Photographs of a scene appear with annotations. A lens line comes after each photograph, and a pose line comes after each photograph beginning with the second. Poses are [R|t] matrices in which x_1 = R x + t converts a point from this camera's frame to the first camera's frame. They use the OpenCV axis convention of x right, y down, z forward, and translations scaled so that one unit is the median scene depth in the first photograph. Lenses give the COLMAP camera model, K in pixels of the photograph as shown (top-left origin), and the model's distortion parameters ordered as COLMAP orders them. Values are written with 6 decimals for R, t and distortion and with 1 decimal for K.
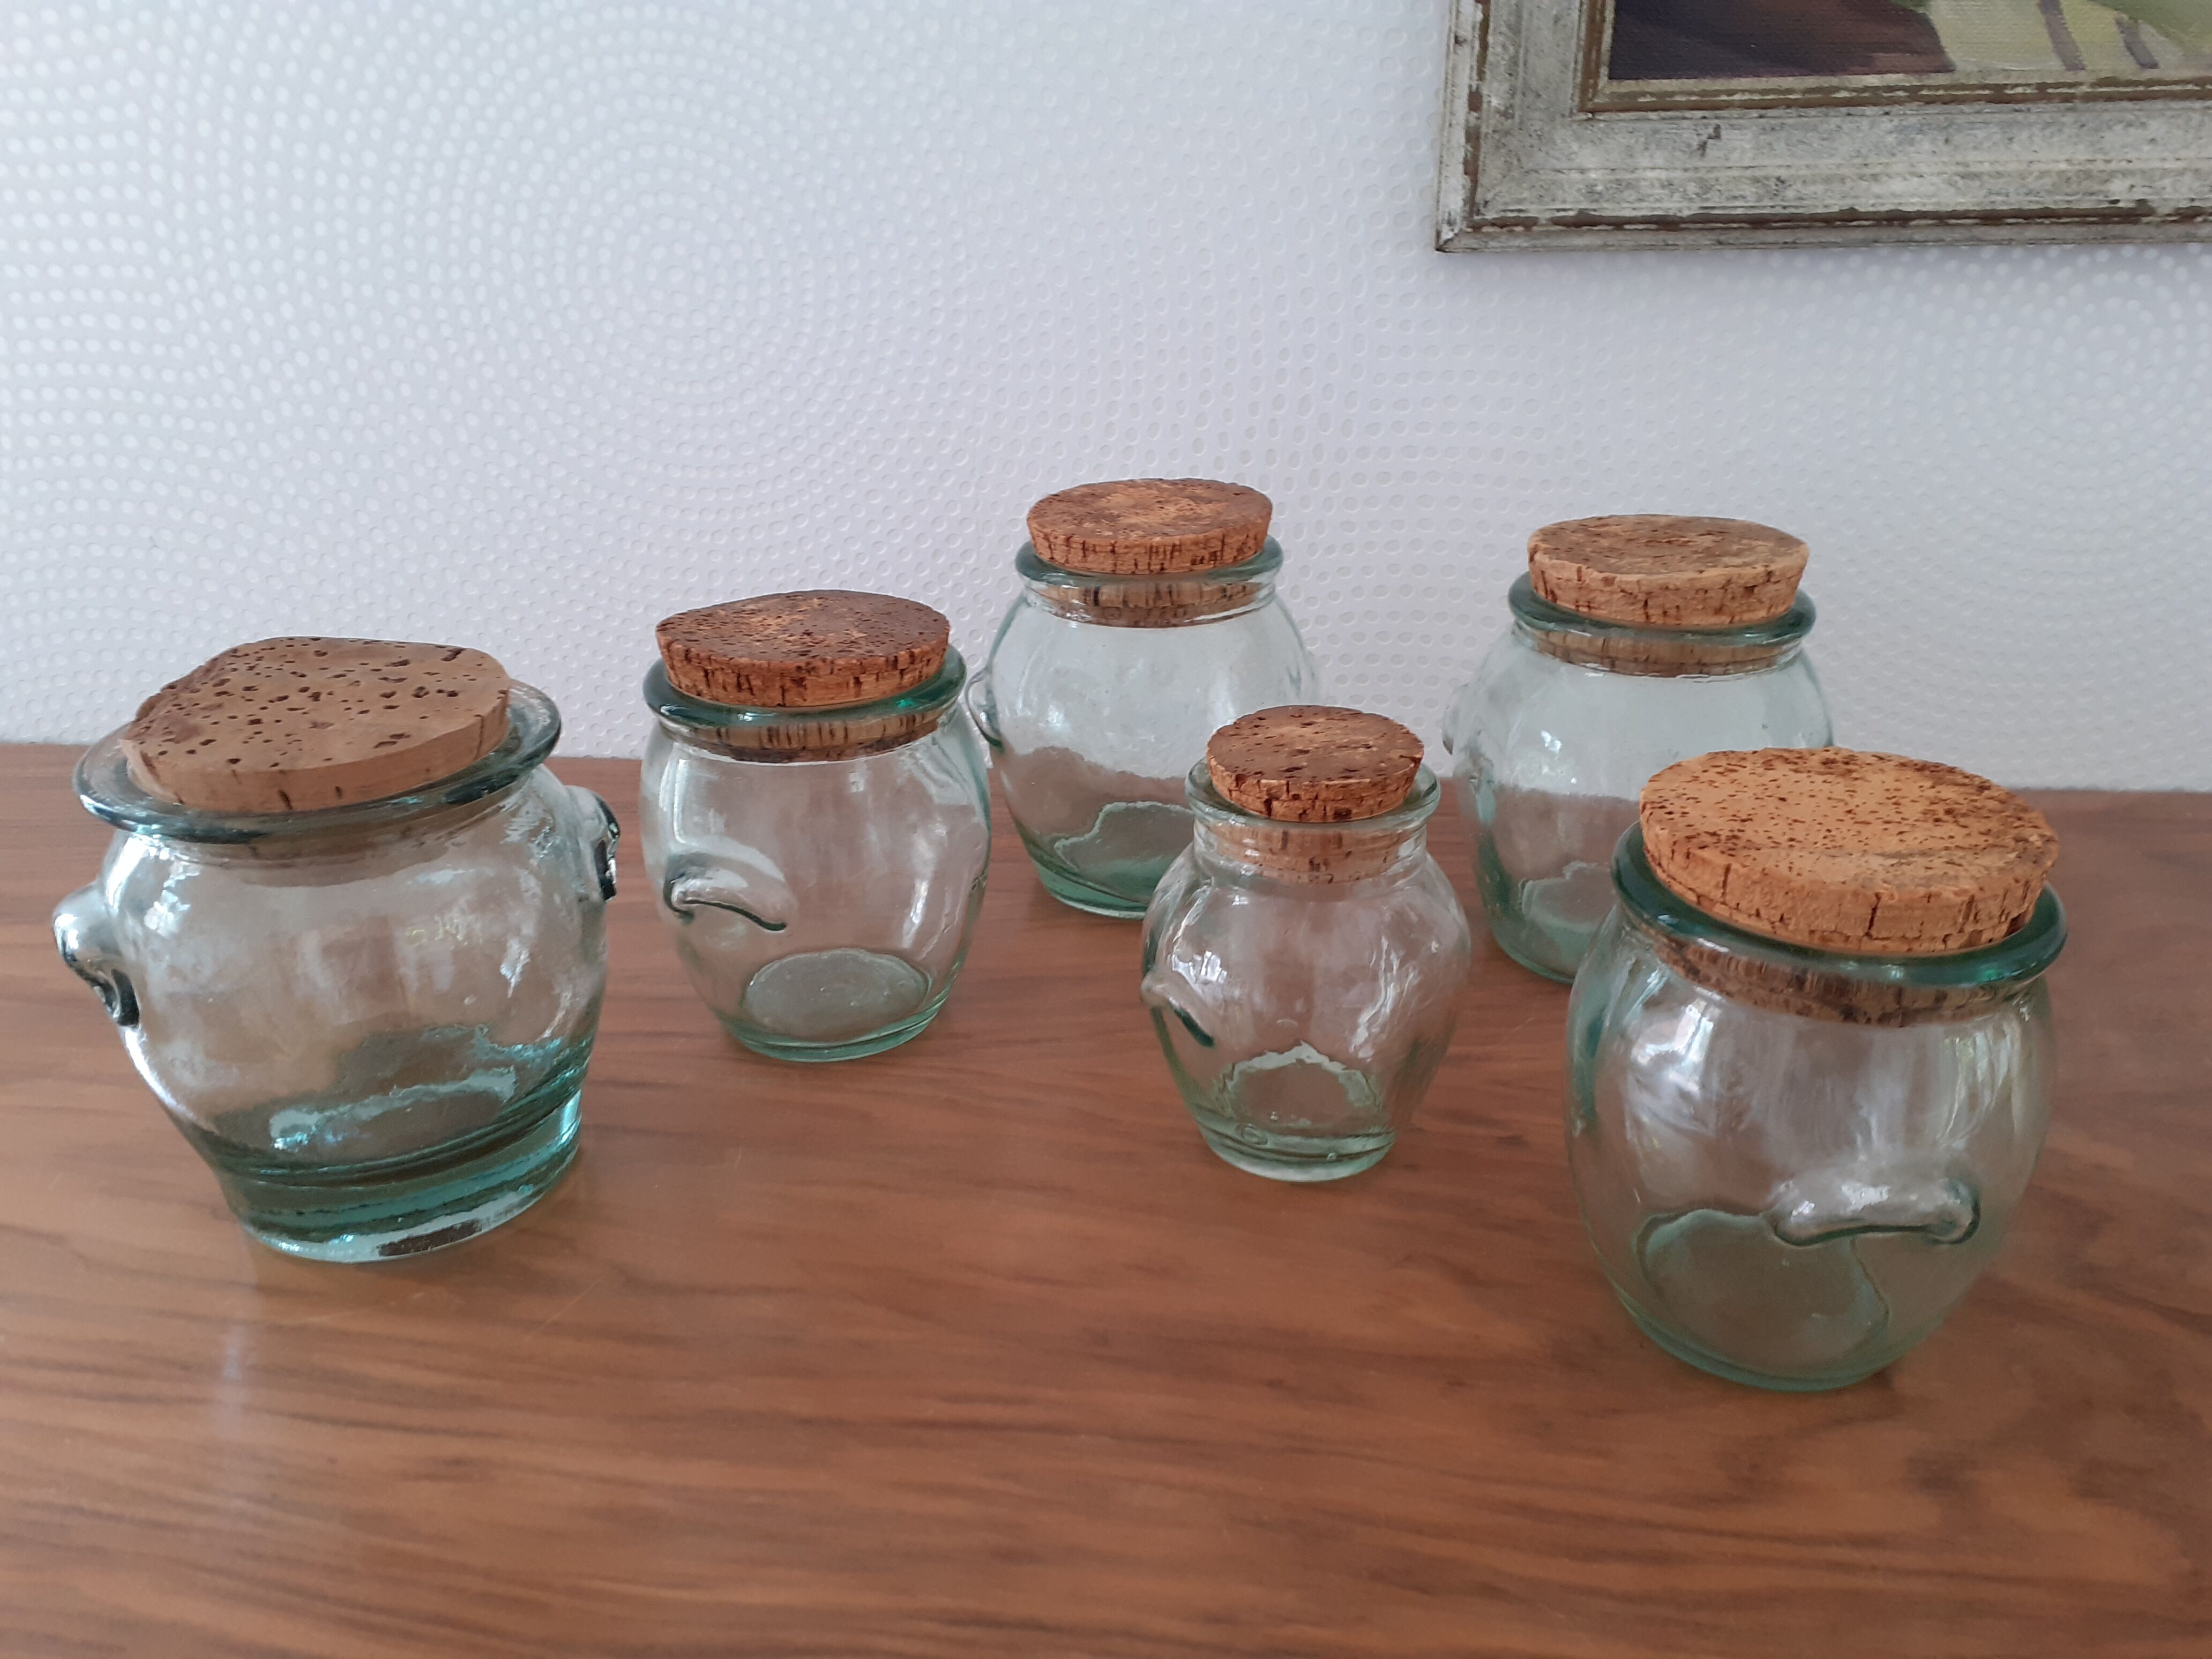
lens RADIAL K [[1747.1, 0, 1107.4], [0, 1747.1, 845.1], [0, 0, 1]] dist [0.035304, -0.030623]
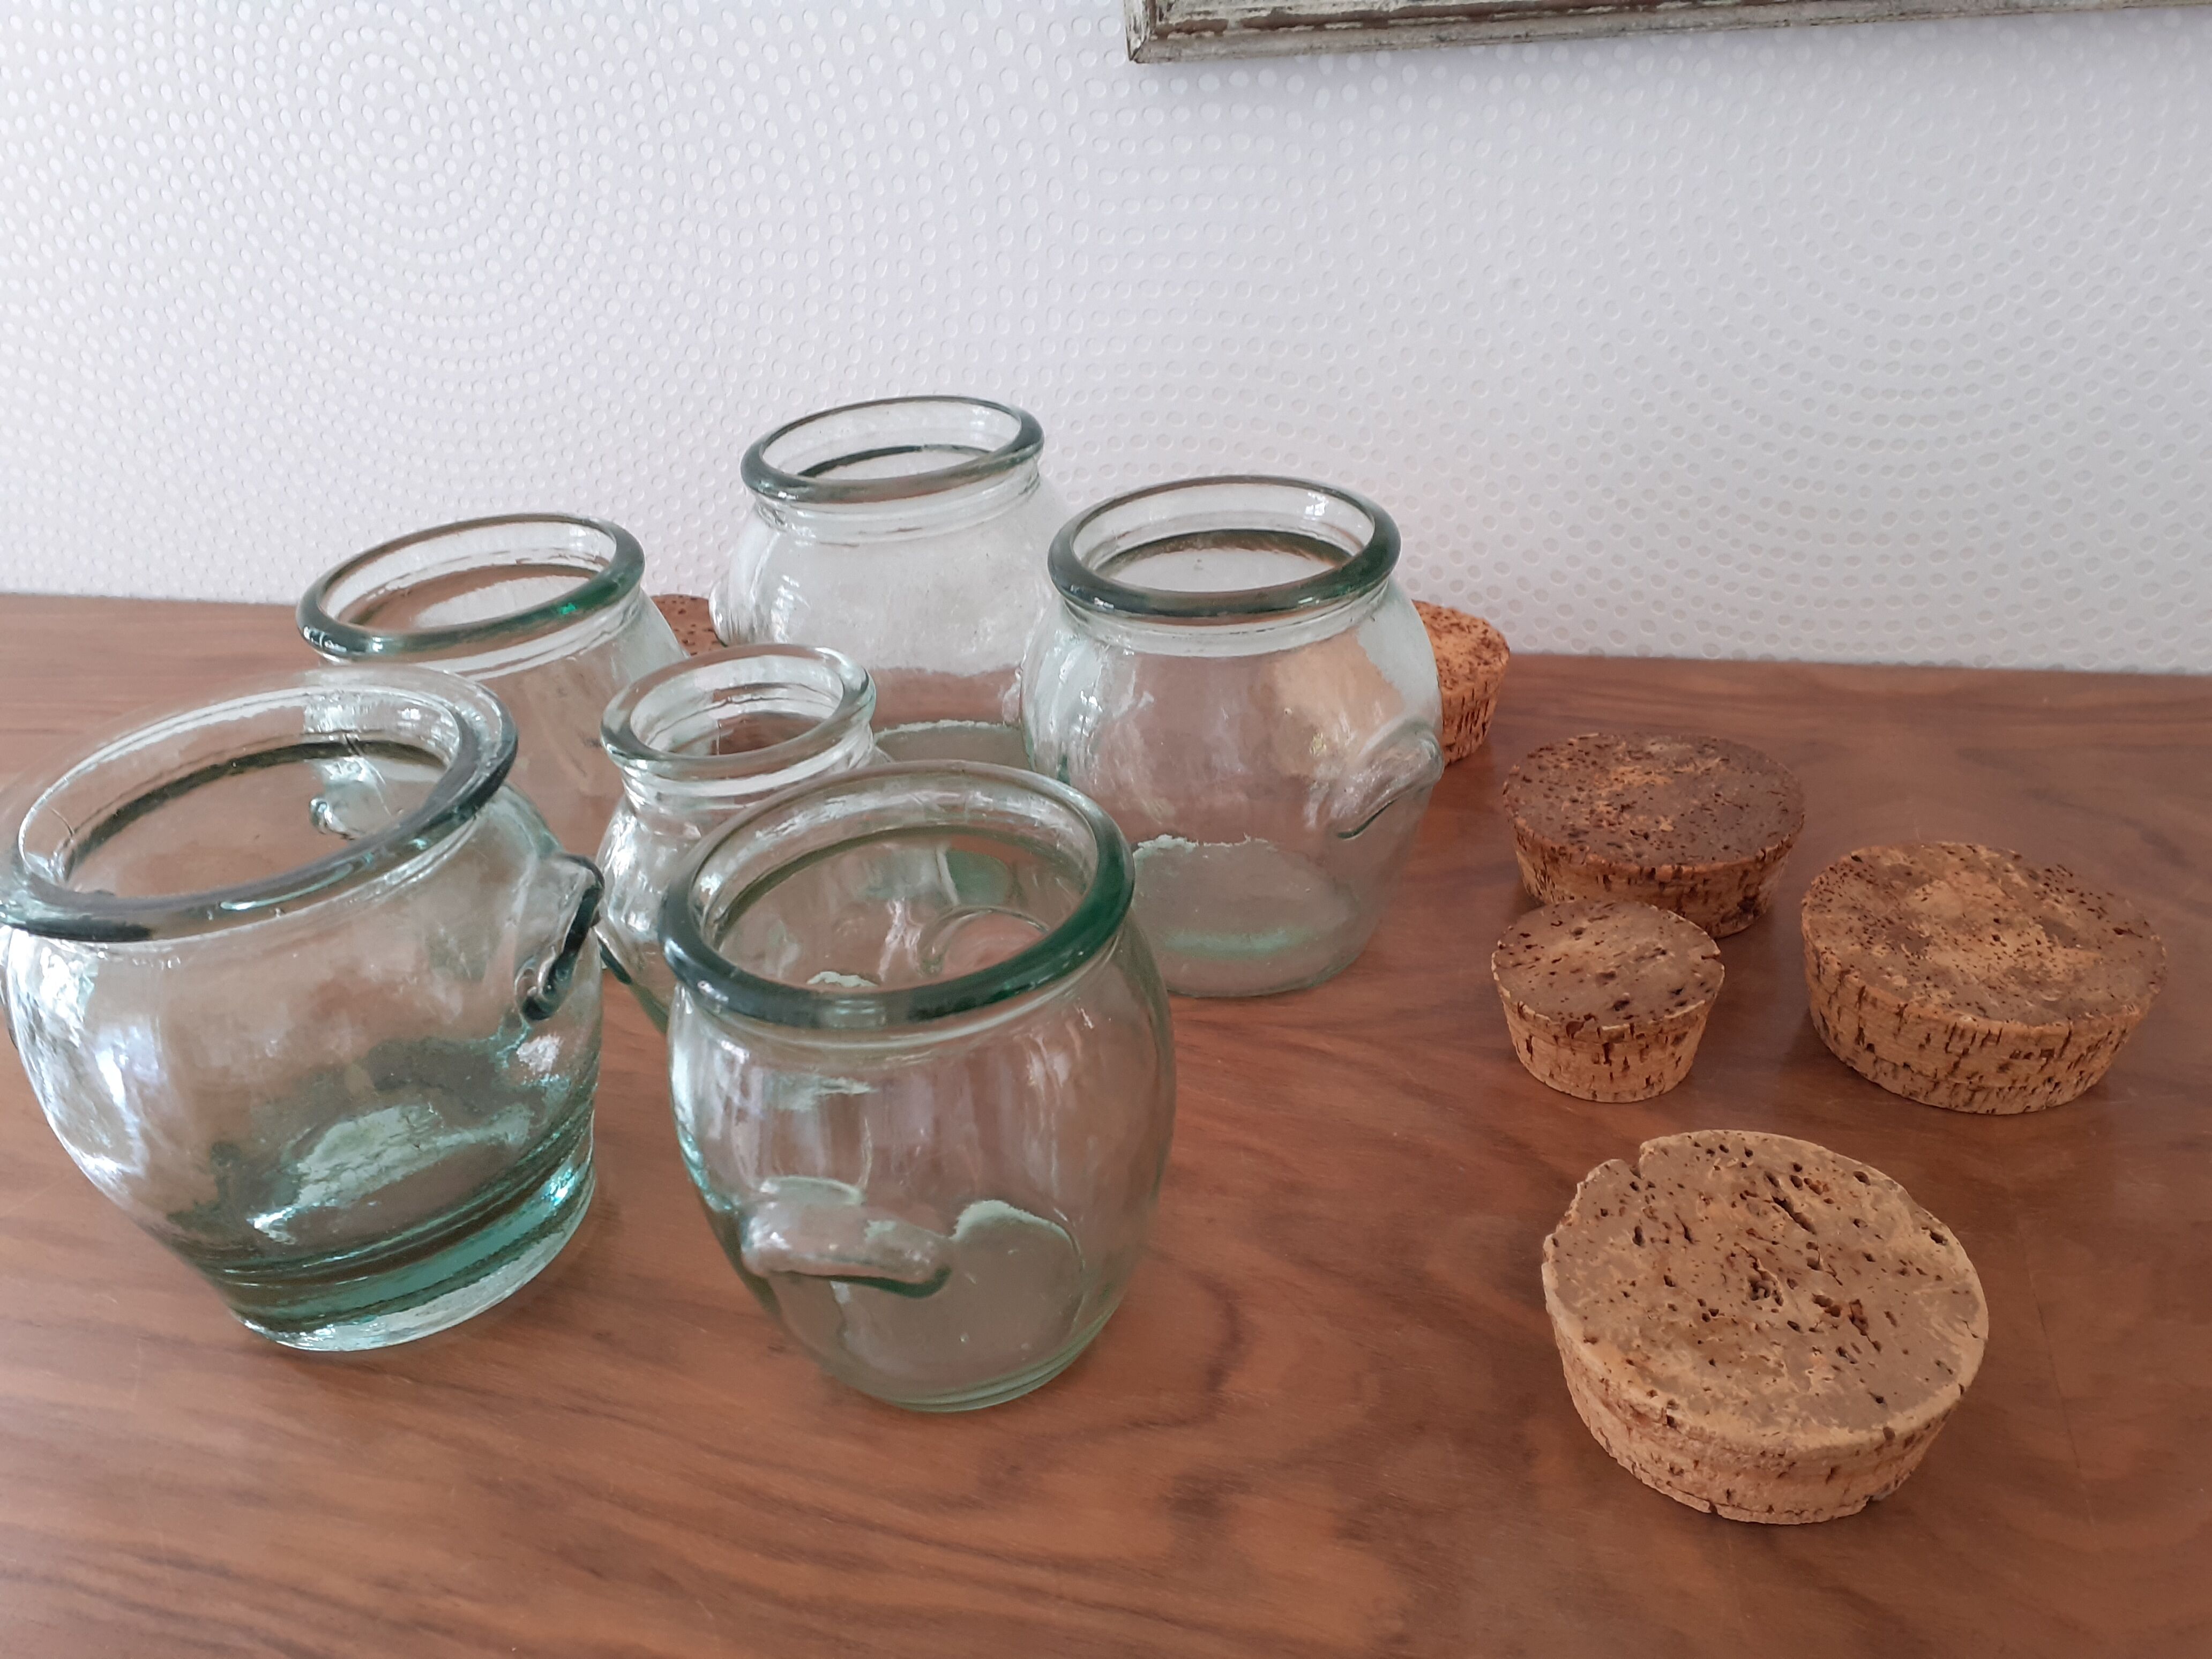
lens RADIAL K [[1747.1, 0, 1121.7], [0, 1747.1, 839.9], [0, 0, 1]] dist [0.035304, -0.030623]
pose [[0.984306, 0.031797, -0.173582, 0.361059], [-0.009347, 0.991646, 0.128648, -0.064087], [0.176223, -0.125006, 0.976381, 0.083513]]
